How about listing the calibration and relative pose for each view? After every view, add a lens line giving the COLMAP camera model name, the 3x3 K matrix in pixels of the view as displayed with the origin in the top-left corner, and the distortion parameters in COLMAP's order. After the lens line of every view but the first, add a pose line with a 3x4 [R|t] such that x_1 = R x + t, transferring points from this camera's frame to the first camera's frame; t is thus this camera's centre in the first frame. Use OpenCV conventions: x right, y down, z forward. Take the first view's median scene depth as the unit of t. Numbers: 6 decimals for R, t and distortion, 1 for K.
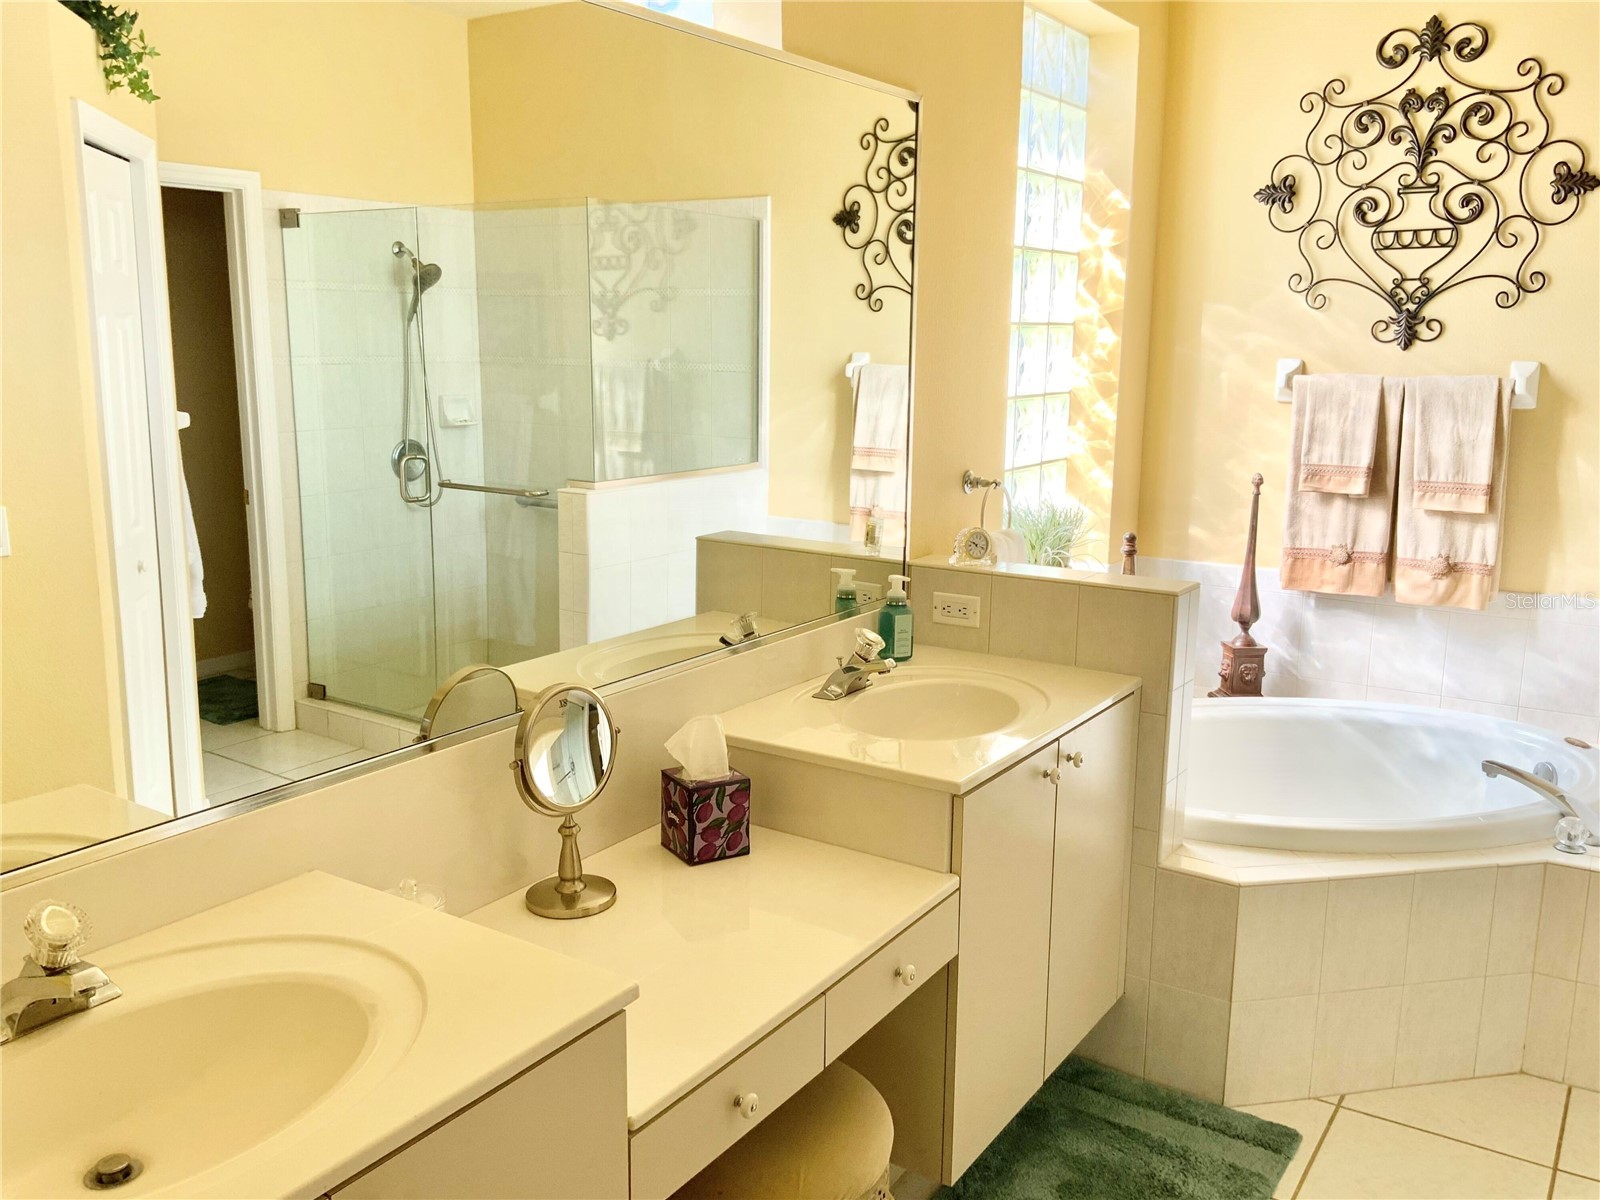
lens RADIAL K [[1323.0, 0, 762.7], [0, 1323.0, 595.1], [0, 0, 1]] dist [-0.007171, -0.006906]
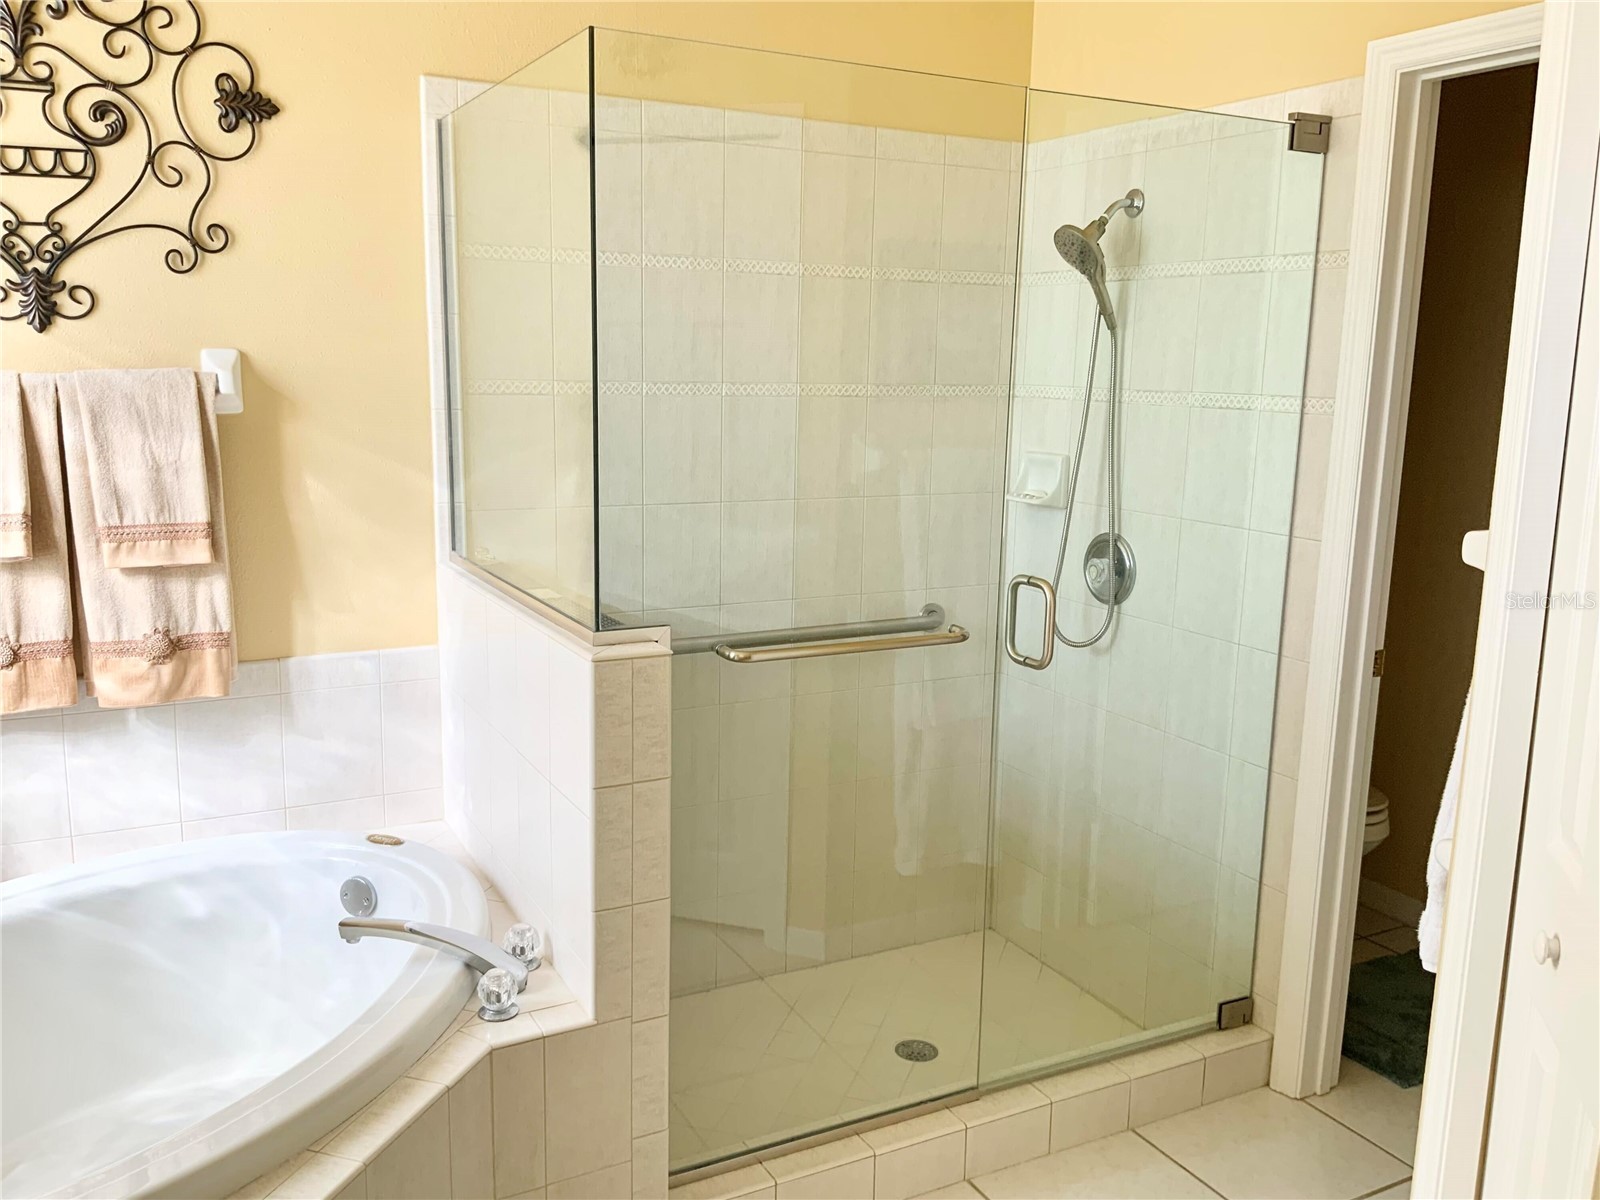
lens RADIAL K [[1323.0, 0, 762.7], [0, 1323.0, 595.1], [0, 0, 1]] dist [-0.007171, -0.006906]
pose [[0.468444, -0.151594, 0.870390, 0.065167], [0.155952, 0.983888, 0.087428, -0.059733], [-0.869620, 0.094784, 0.484538, 0.393486]]
